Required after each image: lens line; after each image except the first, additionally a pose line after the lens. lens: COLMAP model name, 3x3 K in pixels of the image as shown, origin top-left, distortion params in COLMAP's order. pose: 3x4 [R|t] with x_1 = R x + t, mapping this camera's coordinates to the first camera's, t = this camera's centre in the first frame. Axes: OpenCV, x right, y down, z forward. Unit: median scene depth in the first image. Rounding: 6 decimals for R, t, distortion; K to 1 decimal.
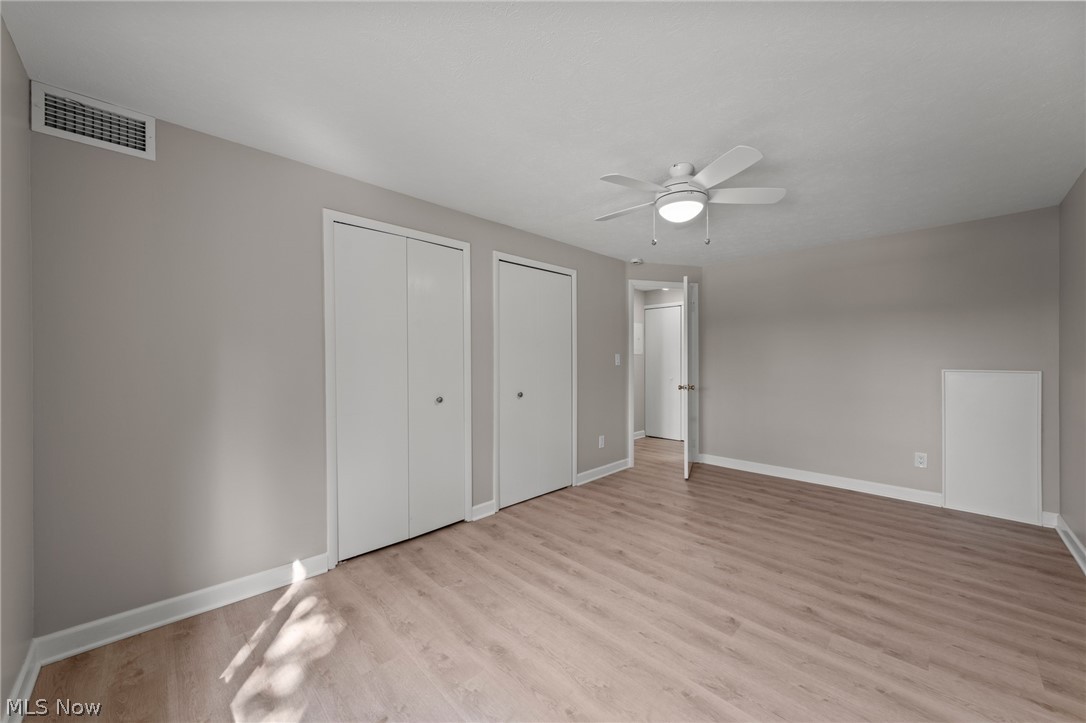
lens RADIAL K [[395.5, 0, 544.7], [0, 395.5, 363.1], [0, 0, 1]] dist [-0.000852, -0.000107]
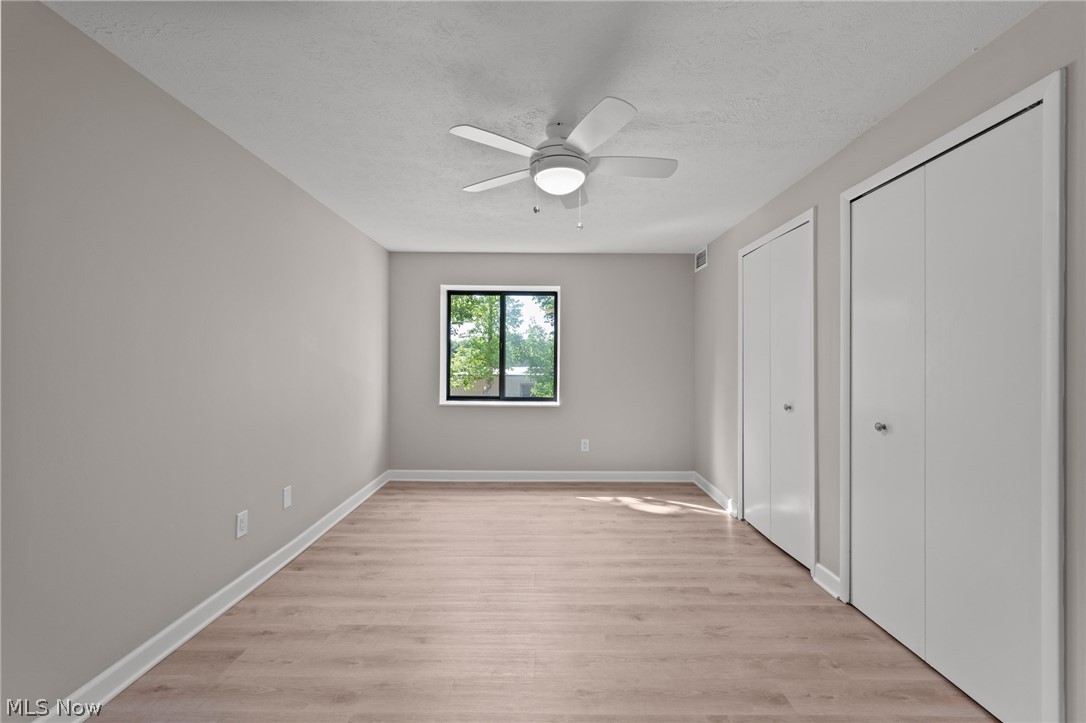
lens RADIAL K [[458.1, 0, 542.7], [0, 458.1, 358.3], [0, 0, 1]] dist [0.000239, -0.000398]
pose [[-0.707587, -0.008153, -0.706579, 1.001087], [-0.006701, 0.999966, -0.004827, -0.010114], [0.706594, 0.001320, -0.707618, 1.587162]]
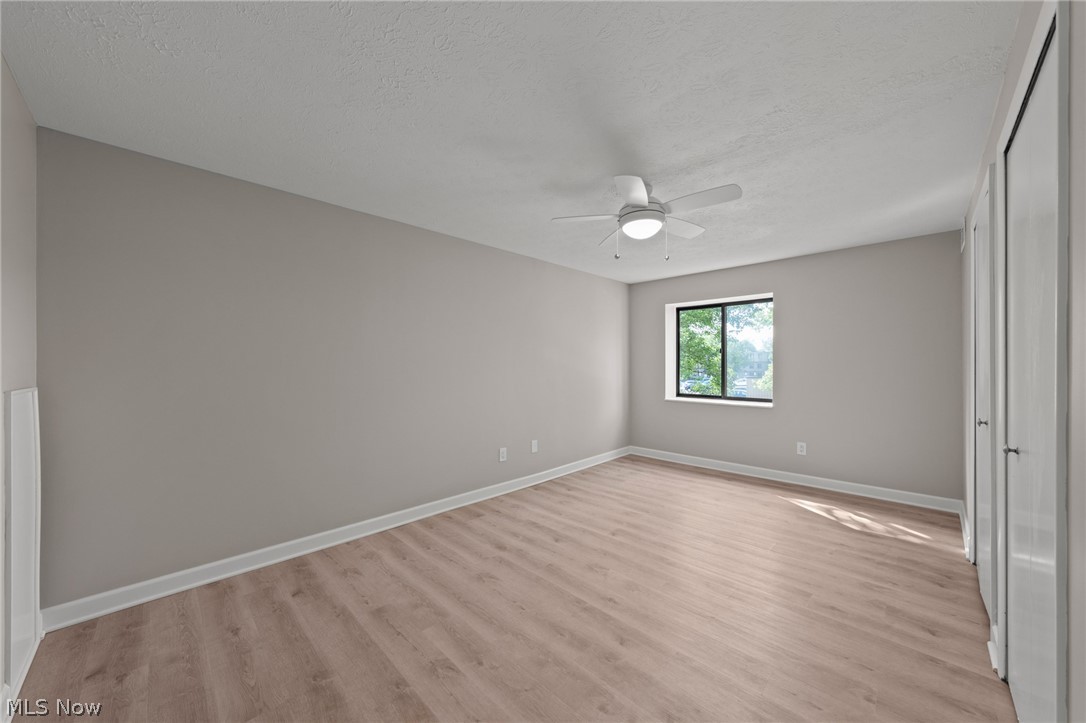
lens RADIAL K [[388.2, 0, 541.0], [0, 388.2, 363.9], [0, 0, 1]] dist [-0.000232, -0.000009]
pose [[-0.999969, 0.002448, -0.007449, 0.606521], [0.002439, 0.999996, 0.001175, -0.015450], [0.007452, 0.001157, -0.999972, 1.984485]]
